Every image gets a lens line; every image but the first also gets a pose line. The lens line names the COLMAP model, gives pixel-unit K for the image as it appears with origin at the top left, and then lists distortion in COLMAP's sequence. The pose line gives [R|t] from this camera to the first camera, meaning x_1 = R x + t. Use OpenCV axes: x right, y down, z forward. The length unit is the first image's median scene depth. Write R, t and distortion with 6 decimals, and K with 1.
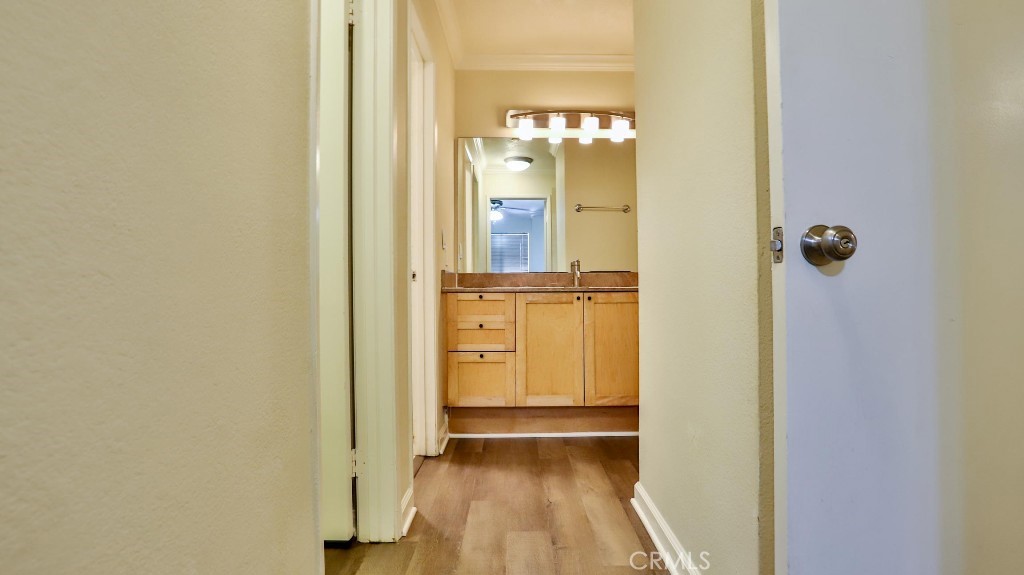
lens RADIAL K [[496.0, 0, 512.0], [0, 496.0, 287.5], [0, 0, 1]] dist [-0.023344, 0.000814]
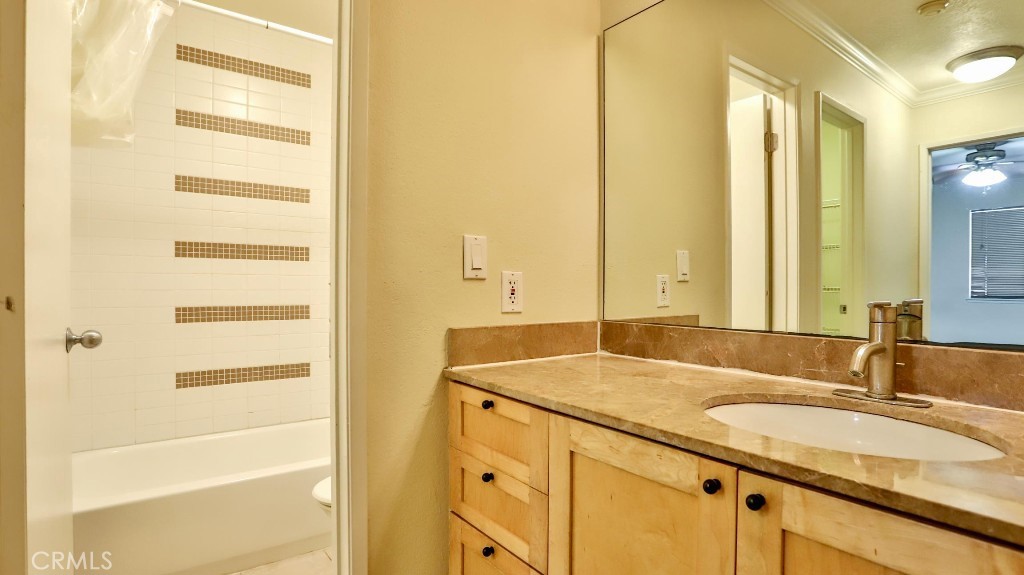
lens RADIAL K [[477.4, 0, 554.7], [0, 477.4, 291.4], [0, 0, 1]] dist [-0.000595, 0.000123]
pose [[0.609117, 0.005044, -0.793065, 0.232506], [0.007186, 0.999904, 0.011879, -0.065459], [0.793048, -0.012935, 0.609022, 0.689360]]
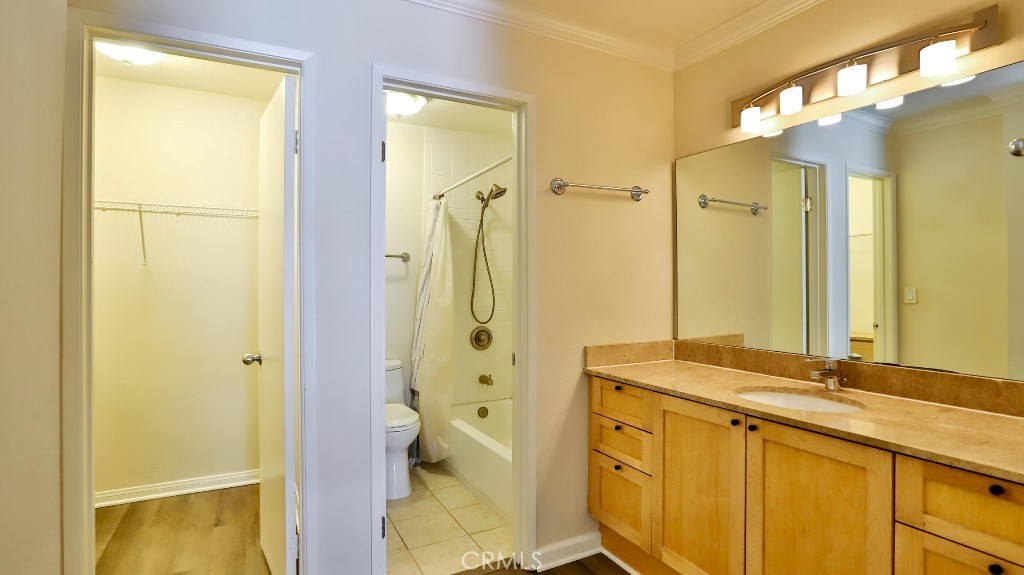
lens RADIAL K [[496.0, 0, 512.0], [0, 496.0, 287.5], [0, 0, 1]] dist [-0.023344, 0.000814]
pose [[0.460885, 0.006684, -0.887435, 0.449805], [0.024742, 0.999486, 0.020378, -0.133048], [0.887115, -0.031349, 0.460483, 0.438563]]
